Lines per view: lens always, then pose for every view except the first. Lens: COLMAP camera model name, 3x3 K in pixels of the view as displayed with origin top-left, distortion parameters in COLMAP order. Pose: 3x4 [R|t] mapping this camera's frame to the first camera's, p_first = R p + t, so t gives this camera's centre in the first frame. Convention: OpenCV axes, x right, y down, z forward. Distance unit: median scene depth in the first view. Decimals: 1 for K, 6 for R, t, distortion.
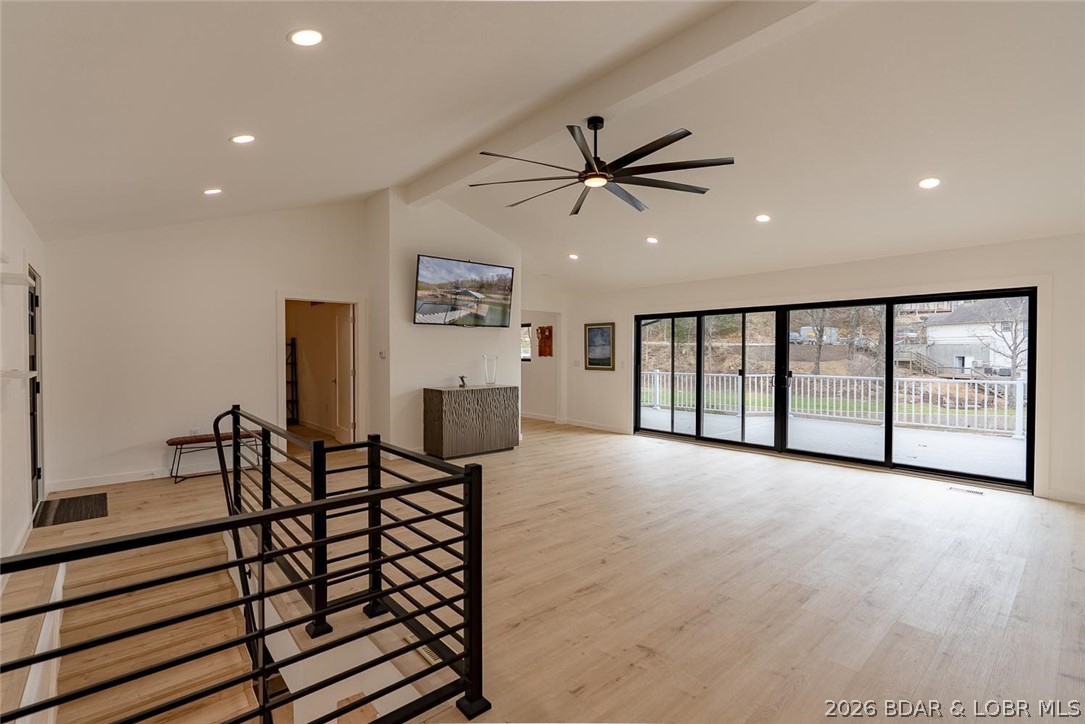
lens RADIAL K [[486.7, 0, 542.5], [0, 486.7, 362.0], [0, 0, 1]] dist [-0.003290, -0.000242]
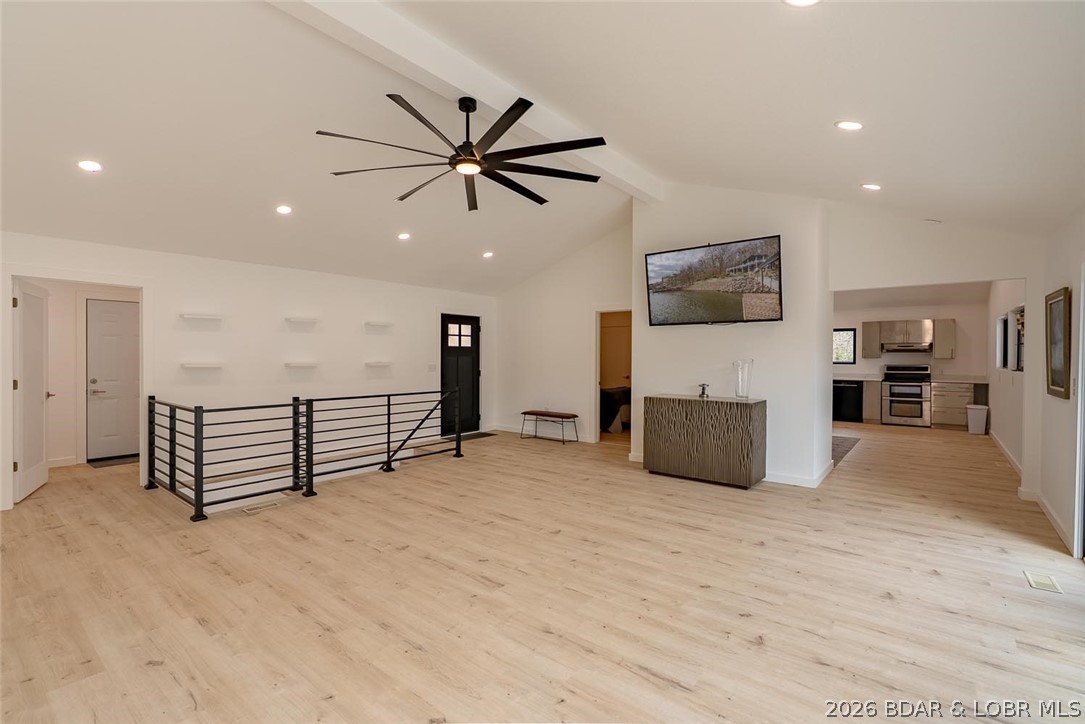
lens RADIAL K [[493.6, 0, 542.5], [0, 493.6, 362.0], [0, 0, 1]] dist [-0.005911, 0.000011]
pose [[0.168437, 0.013983, -0.985613, 0.628404], [-0.021686, 0.999710, 0.010477, -0.011939], [0.985474, 0.019610, 0.168691, 0.591200]]
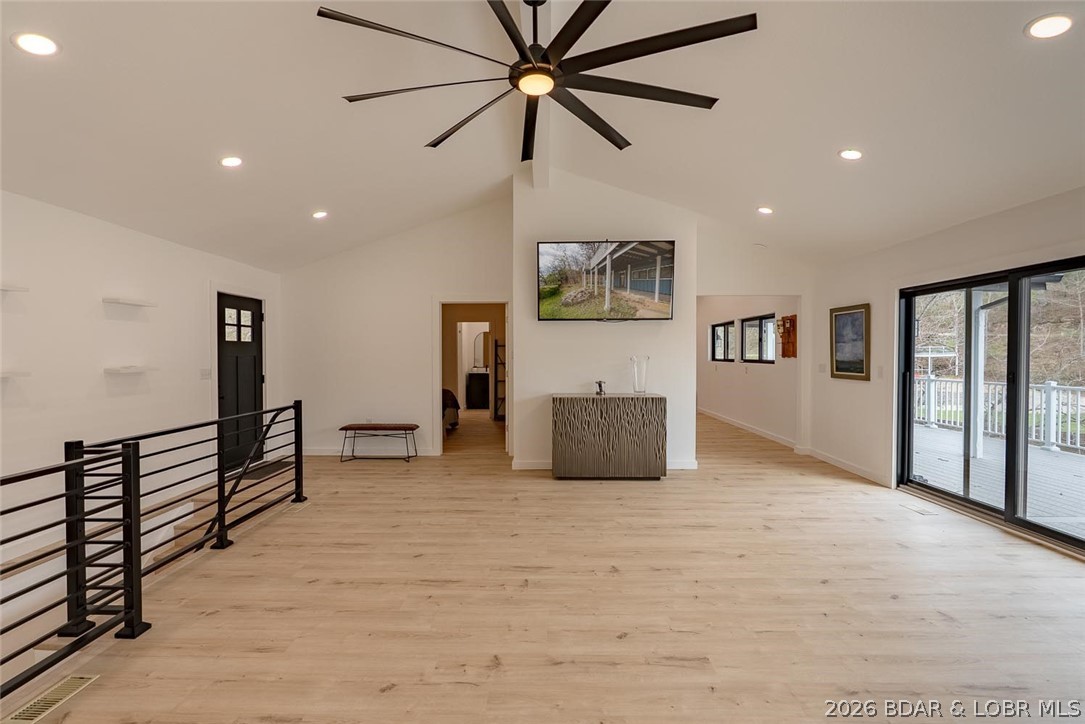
lens RADIAL K [[493.6, 0, 542.5], [0, 493.6, 362.0], [0, 0, 1]] dist [-0.005911, 0.000011]
pose [[0.740308, 0.009393, -0.672202, 0.330173], [-0.009352, 0.999950, 0.003673, -0.005985], [0.672203, 0.003567, 0.740359, 0.316755]]
